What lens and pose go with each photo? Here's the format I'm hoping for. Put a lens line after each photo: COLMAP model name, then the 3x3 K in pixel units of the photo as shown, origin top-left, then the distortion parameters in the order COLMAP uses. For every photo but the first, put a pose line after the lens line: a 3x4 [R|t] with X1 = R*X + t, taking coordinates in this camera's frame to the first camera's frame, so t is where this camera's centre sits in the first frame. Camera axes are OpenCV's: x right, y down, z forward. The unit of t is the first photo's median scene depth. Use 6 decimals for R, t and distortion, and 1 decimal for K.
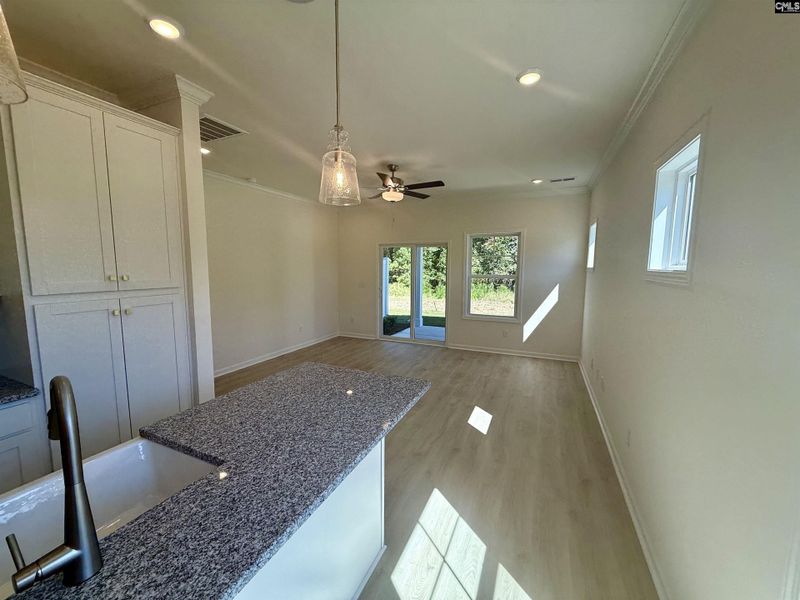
lens RADIAL K [[318.8, 0, 397.9], [0, 318.8, 299.2], [0, 0, 1]] dist [0.001666, -0.000591]
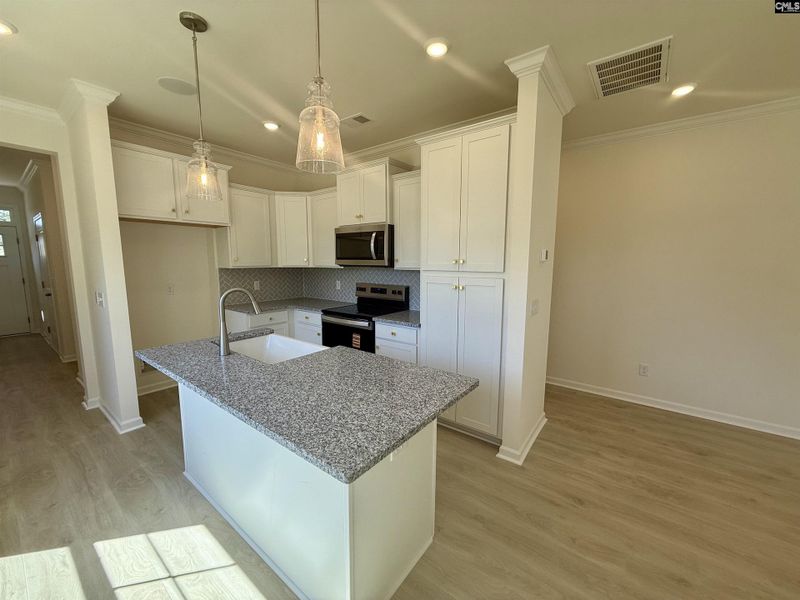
lens RADIAL K [[318.8, 0, 397.1], [0, 318.8, 299.6], [0, 0, 1]] dist [0.001666, -0.000591]
pose [[-0.224851, 0.116310, -0.967427, 0.265694], [-0.109501, 0.983545, 0.143698, -0.040718], [0.968221, 0.138245, -0.208415, 0.580835]]
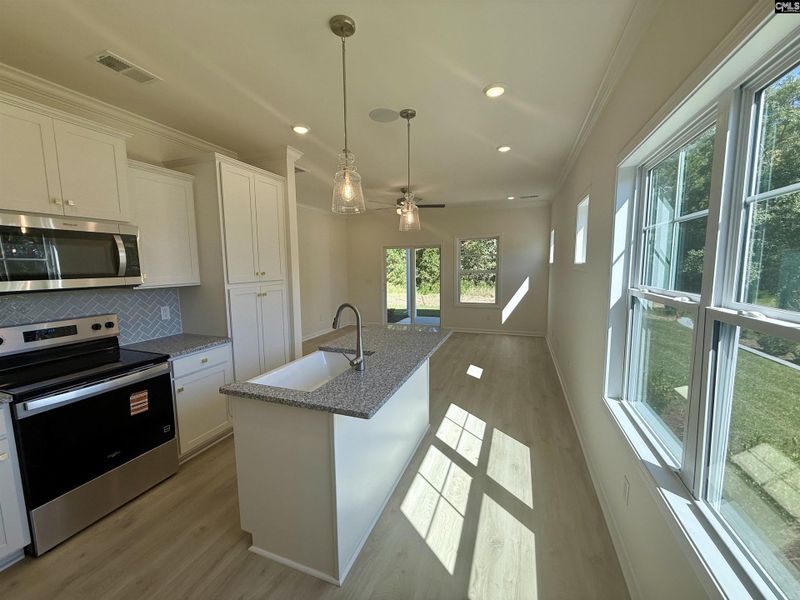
lens RADIAL K [[318.8, 0, 397.1], [0, 318.8, 299.7], [0, 0, 1]] dist [0.001666, -0.000591]
pose [[0.997911, -0.023681, 0.060109, -0.155110], [0.023484, 0.999716, 0.003980, 0.042196], [-0.060186, -0.002560, 0.998184, -0.368681]]
